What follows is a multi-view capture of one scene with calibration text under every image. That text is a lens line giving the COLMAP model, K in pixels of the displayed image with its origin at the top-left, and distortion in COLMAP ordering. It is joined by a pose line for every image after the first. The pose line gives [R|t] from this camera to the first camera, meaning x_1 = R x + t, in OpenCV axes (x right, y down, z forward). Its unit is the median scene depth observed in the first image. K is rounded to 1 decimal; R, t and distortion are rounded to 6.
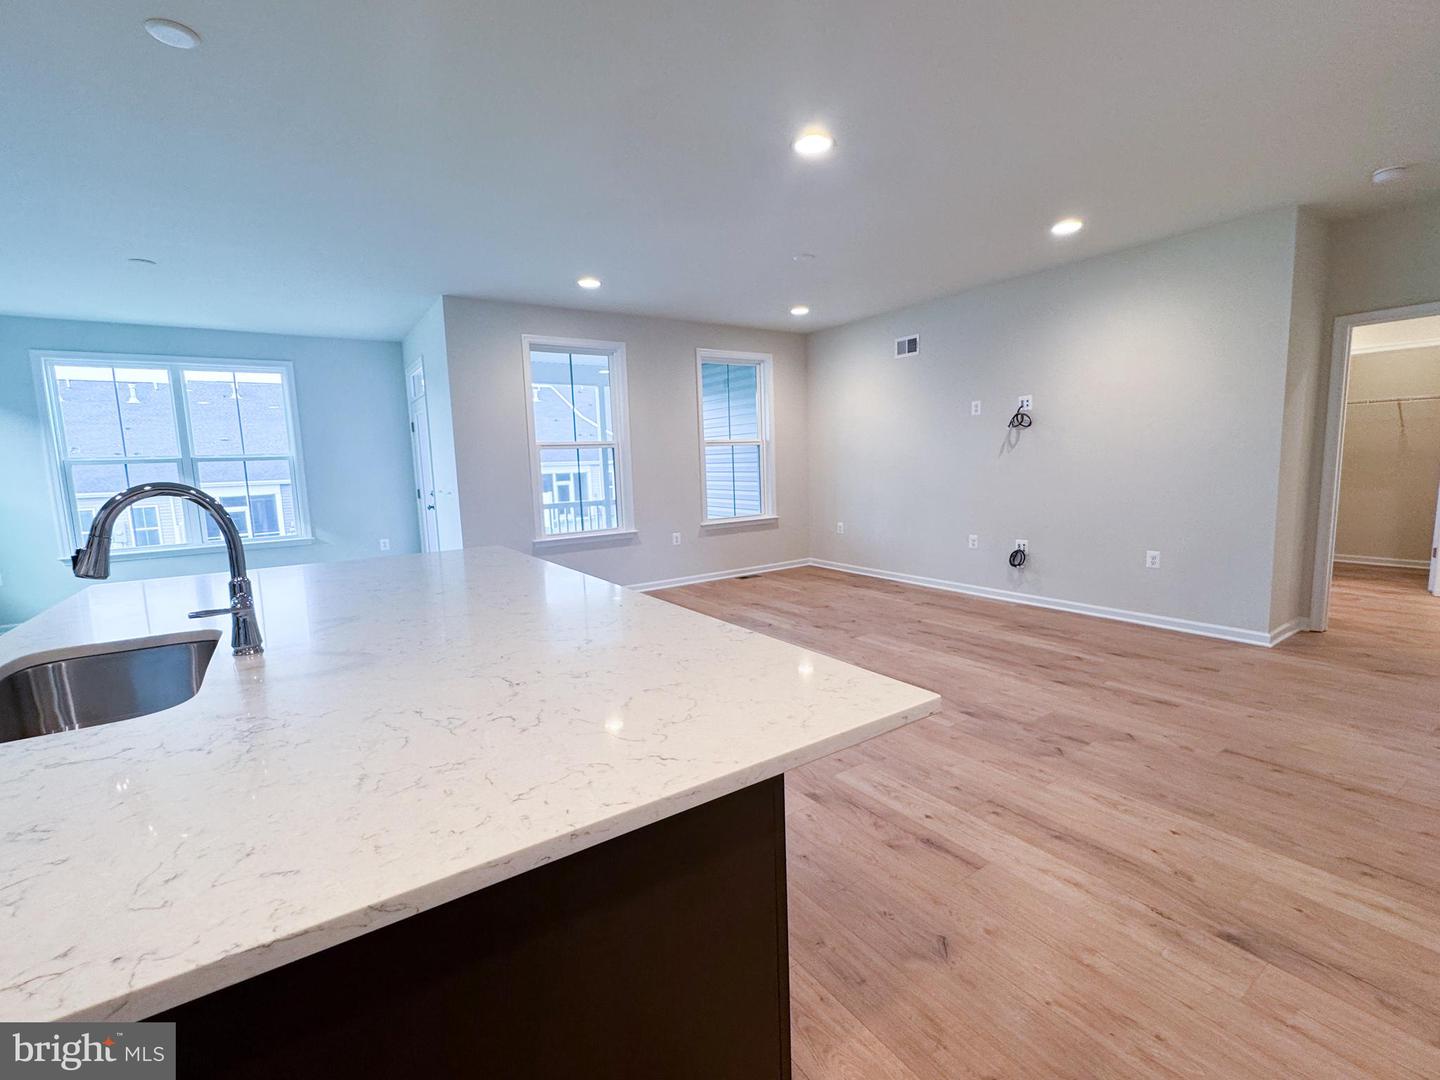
lens RADIAL K [[648.5, 0, 720.0], [0, 648.5, 535.3], [0, 0, 1]] dist [-0.003653, -0.000053]
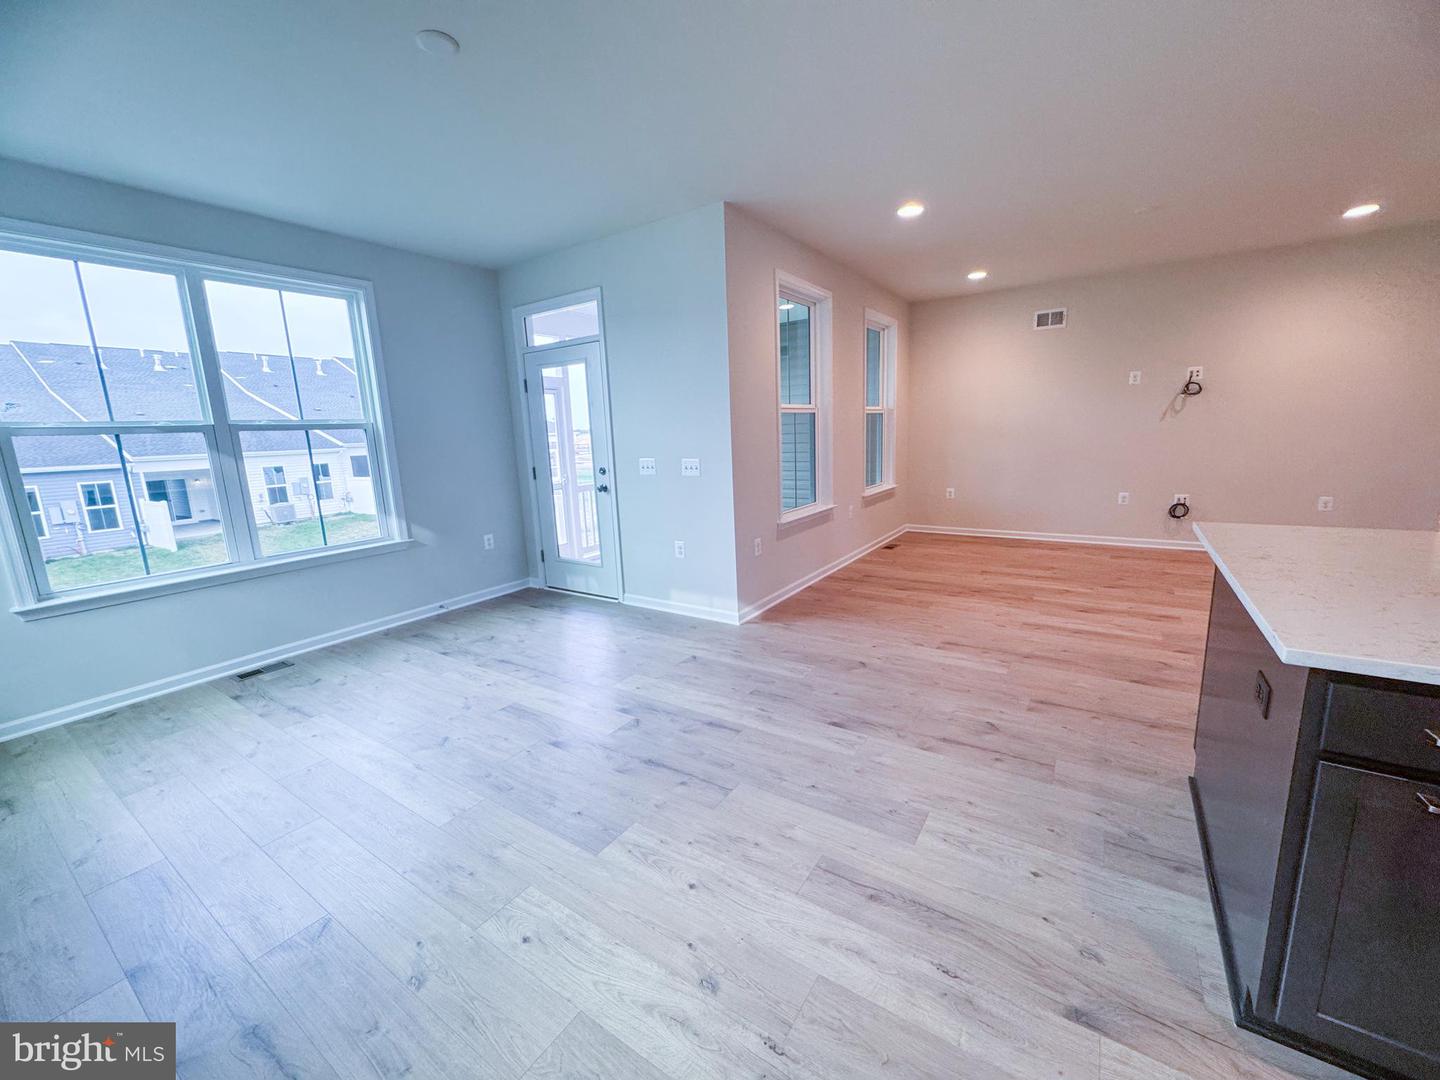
lens RADIAL K [[577.1, 0, 721.5], [0, 577.1, 534.6], [0, 0, 1]] dist [-0.001658, -0.000056]
pose [[0.926392, -0.070752, 0.369853, -0.605201], [0.053317, 0.996940, 0.057167, -0.021249], [-0.372766, -0.033239, 0.927330, 0.317444]]
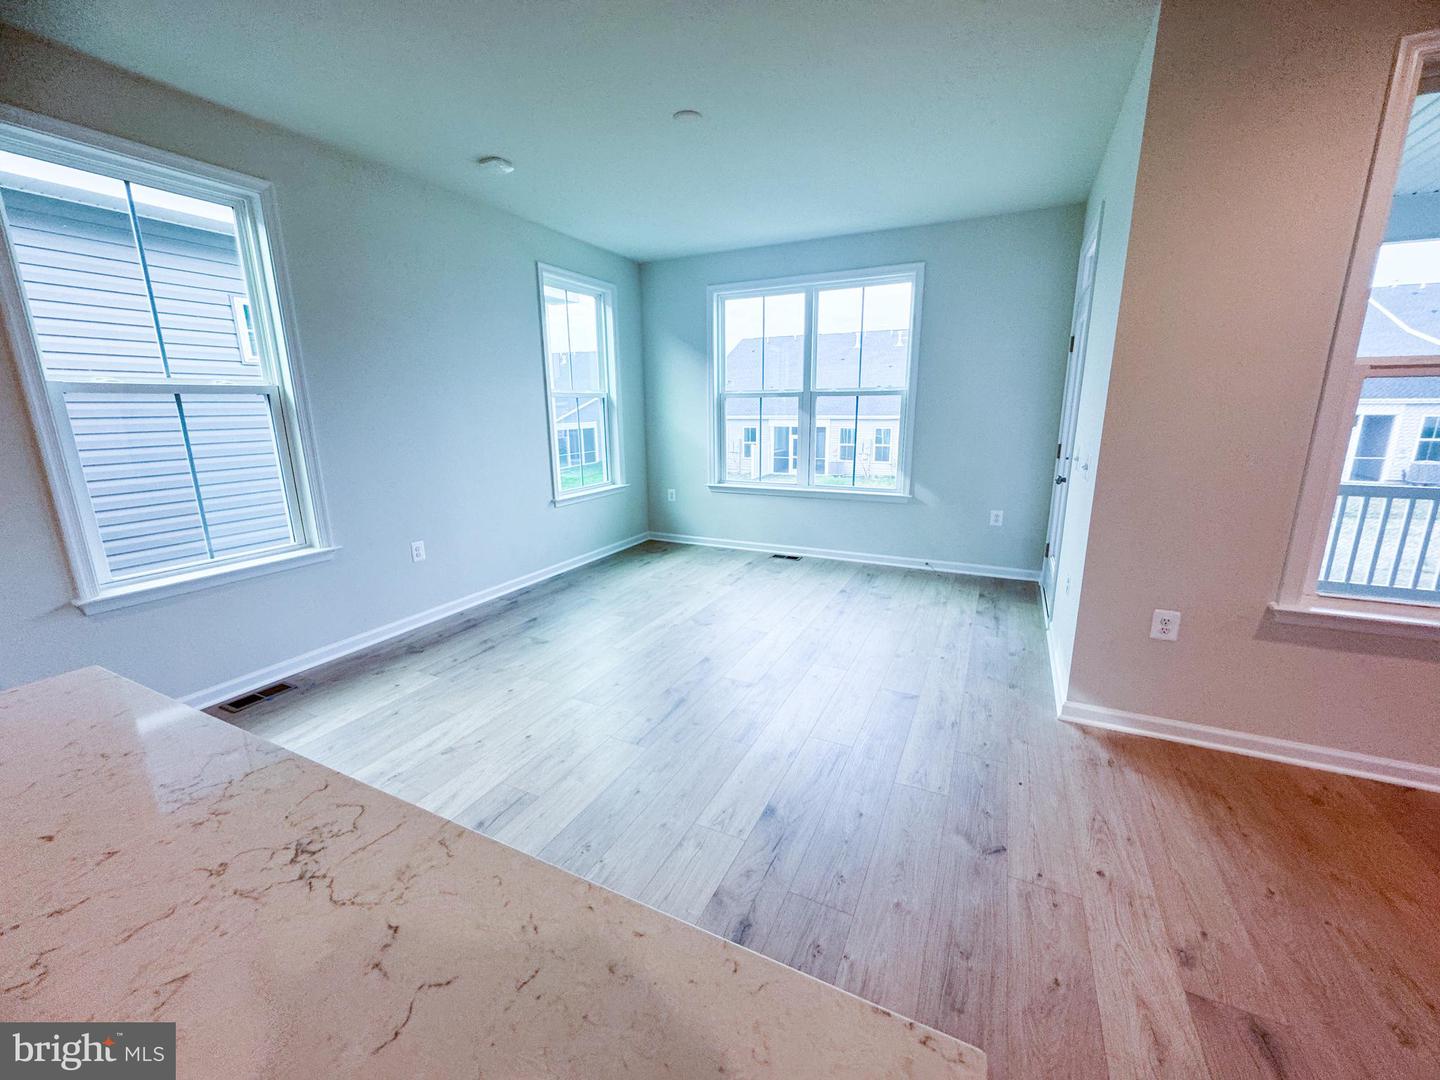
lens RADIAL K [[573.7, 0, 720.0], [0, 573.7, 540.0], [0, 0, 1]] dist [-0.002450, -0.000013]
pose [[0.499962, 0.225228, -0.836248, -0.159667], [-0.109605, 0.974283, 0.196876, -0.062236], [0.859084, -0.006773, 0.511790, 0.486854]]
